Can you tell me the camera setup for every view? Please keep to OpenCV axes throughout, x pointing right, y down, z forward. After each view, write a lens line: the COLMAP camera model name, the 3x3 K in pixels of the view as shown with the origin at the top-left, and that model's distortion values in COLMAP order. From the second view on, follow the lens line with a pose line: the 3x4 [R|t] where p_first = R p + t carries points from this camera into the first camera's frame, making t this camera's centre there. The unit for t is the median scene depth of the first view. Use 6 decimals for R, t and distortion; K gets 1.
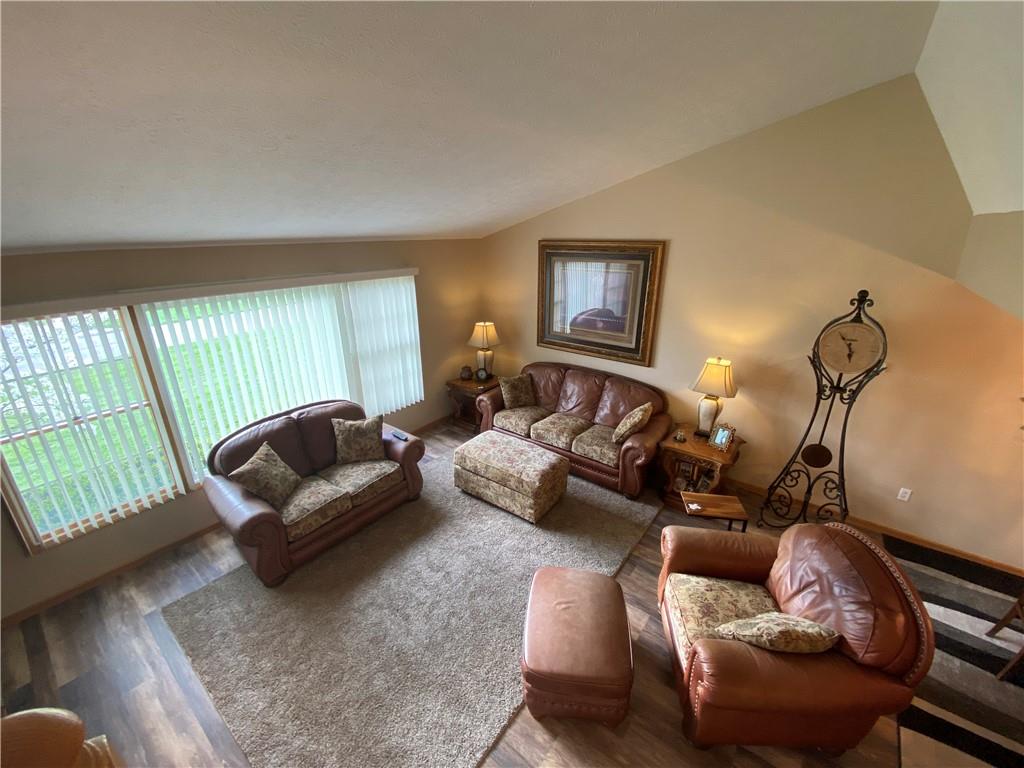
lens RADIAL K [[414.6, 0, 512.3], [0, 414.6, 379.9], [0, 0, 1]] dist [-0.001741, -0.006882]
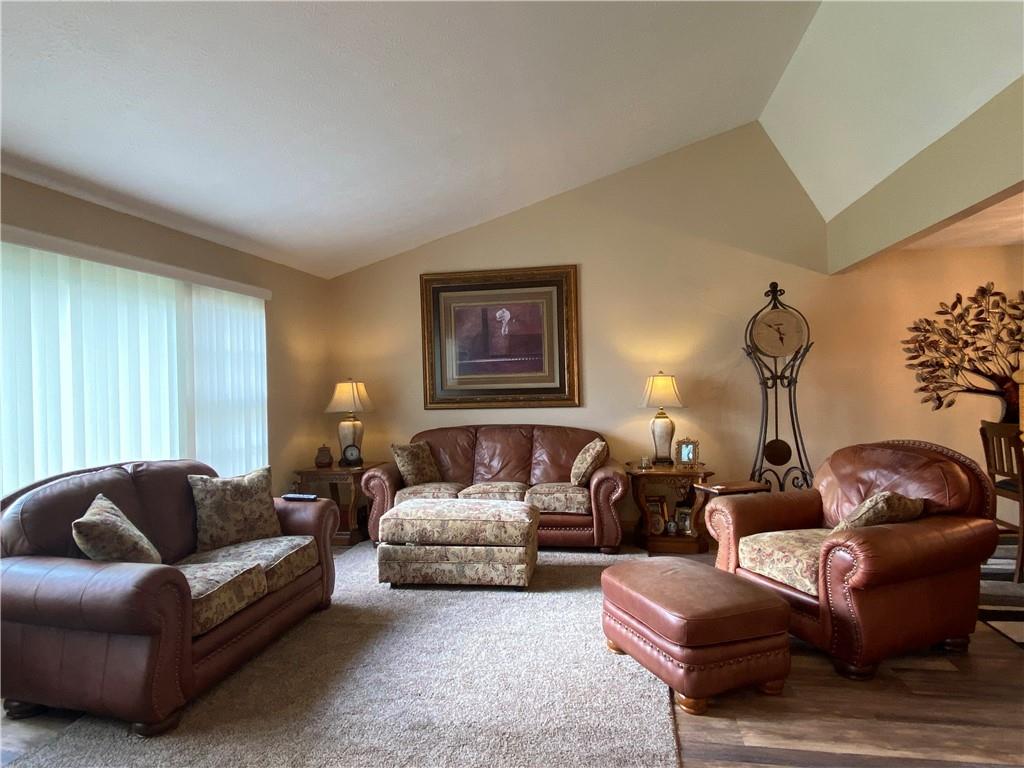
lens RADIAL K [[618.9, 0, 511.9], [0, 618.9, 379.0], [0, 0, 1]] dist [0.038157, 0.000123]
pose [[0.882690, -0.017693, 0.469623, -0.426919], [0.183800, 0.932692, -0.310326, 0.316600], [-0.432523, 0.360238, 0.826530, 0.008221]]
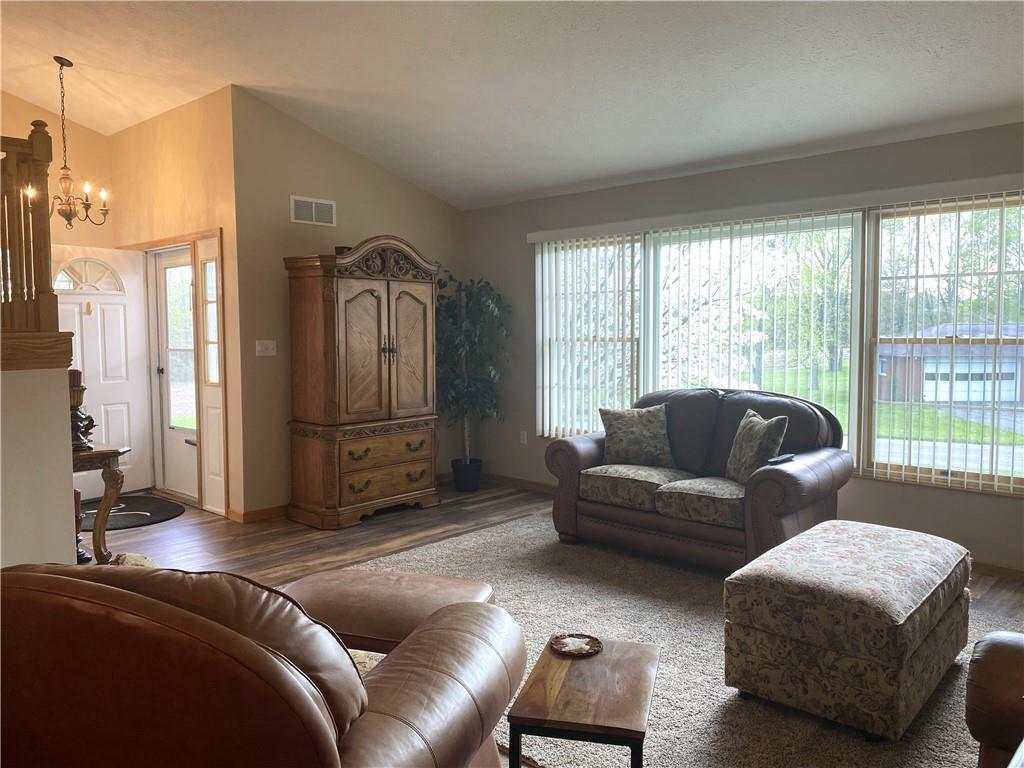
lens RADIAL K [[773.1, 0, 511.9], [0, 773.1, 379.1], [0, 0, 1]] dist [0.024790, -0.043789]
pose [[-0.083464, 0.060825, -0.994653, 0.743475], [-0.348203, 0.933438, 0.086300, 0.072033], [0.933696, 0.353544, -0.056729, 0.683828]]
